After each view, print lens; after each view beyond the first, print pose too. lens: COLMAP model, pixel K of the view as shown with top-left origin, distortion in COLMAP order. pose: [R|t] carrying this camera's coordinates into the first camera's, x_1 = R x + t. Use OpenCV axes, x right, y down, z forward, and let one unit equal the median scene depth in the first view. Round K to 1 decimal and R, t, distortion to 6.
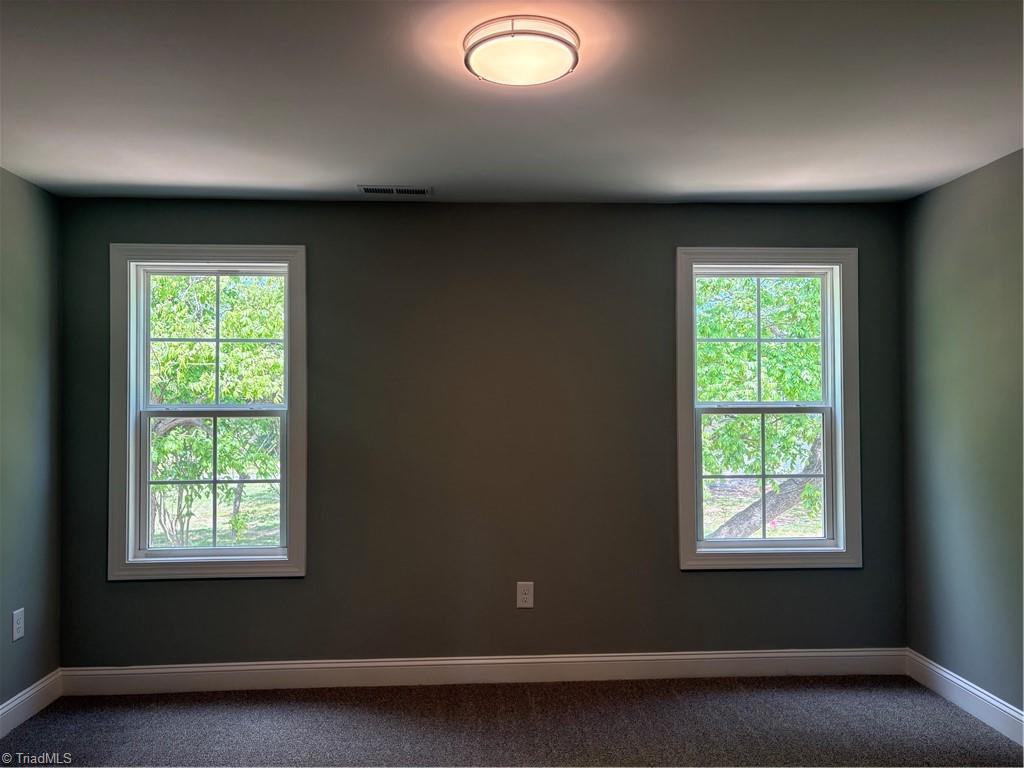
lens RADIAL K [[773.6, 0, 411.9], [0, 773.6, 390.8], [0, 0, 1]] dist [0.003171, -0.003537]
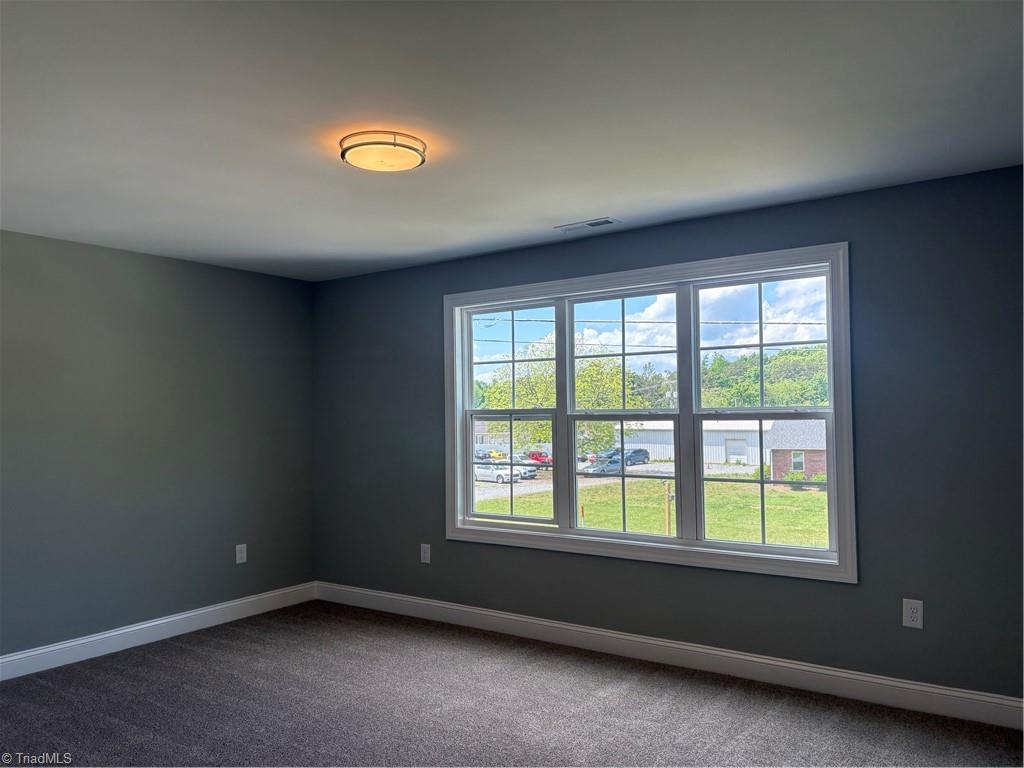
lens RADIAL K [[773.6, 0, 565.3], [0, 773.6, 379.2], [0, 0, 1]] dist [0.003171, -0.003537]
pose [[0.791655, -0.032512, -0.610102, 0.601385], [0.022965, 0.999461, -0.023461, -0.002776], [0.610536, 0.004562, 0.791975, 0.036061]]
